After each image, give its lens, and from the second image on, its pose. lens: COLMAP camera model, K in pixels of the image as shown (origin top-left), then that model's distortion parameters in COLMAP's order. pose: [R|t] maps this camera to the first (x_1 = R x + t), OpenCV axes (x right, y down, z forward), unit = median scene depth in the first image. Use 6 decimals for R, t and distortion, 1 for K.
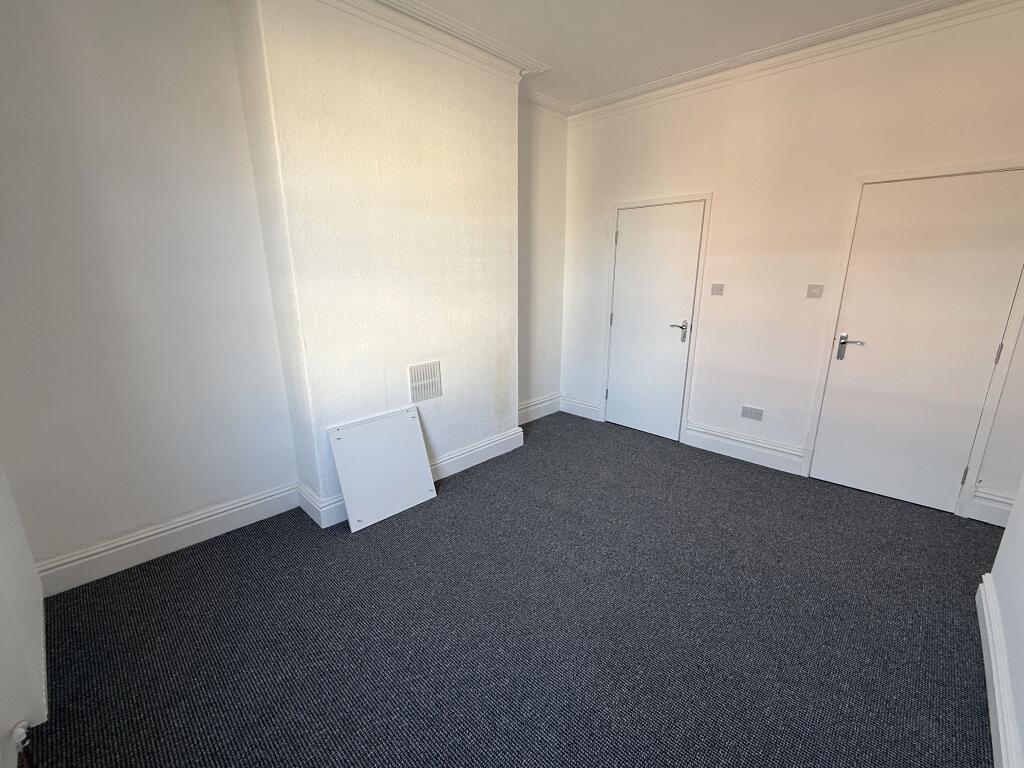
lens RADIAL K [[448.6, 0, 512.0], [0, 448.6, 384.0], [0, 0, 1]] dist [0.000883, -0.000380]
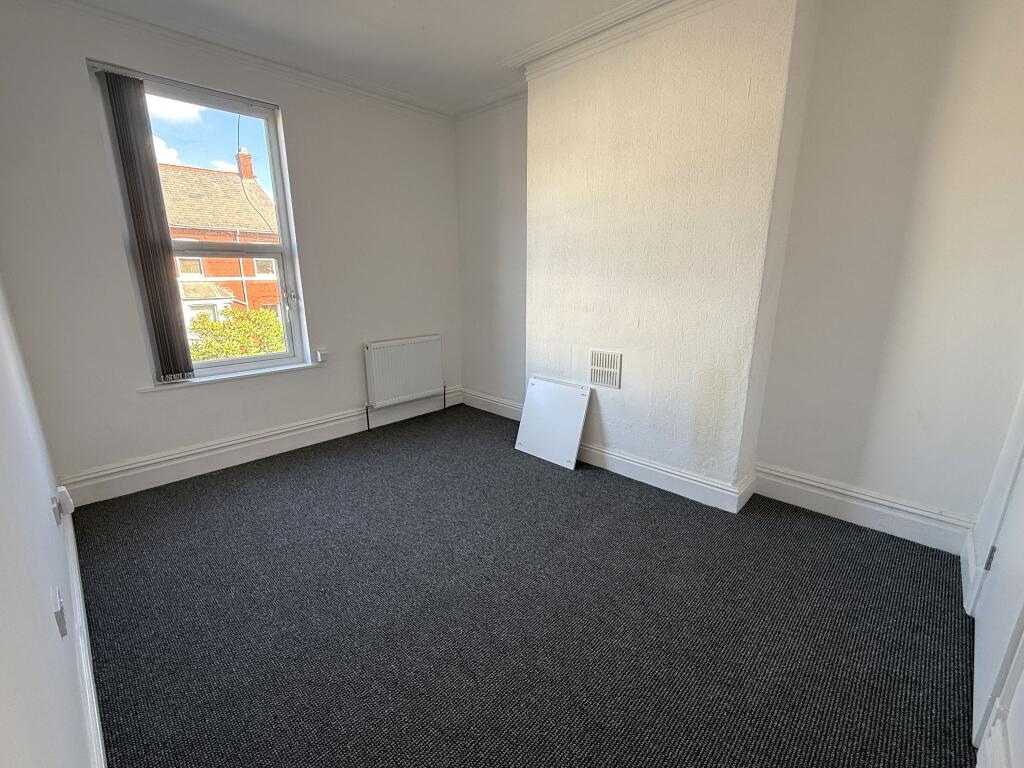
lens RADIAL K [[448.6, 0, 512.0], [0, 448.6, 384.0], [0, 0, 1]] dist [0.000883, -0.000380]
pose [[0.016127, 0.250814, -0.967901, 0.831636], [-0.256979, 0.936549, 0.238408, -0.168323], [0.966282, 0.244885, 0.079558, 0.721033]]
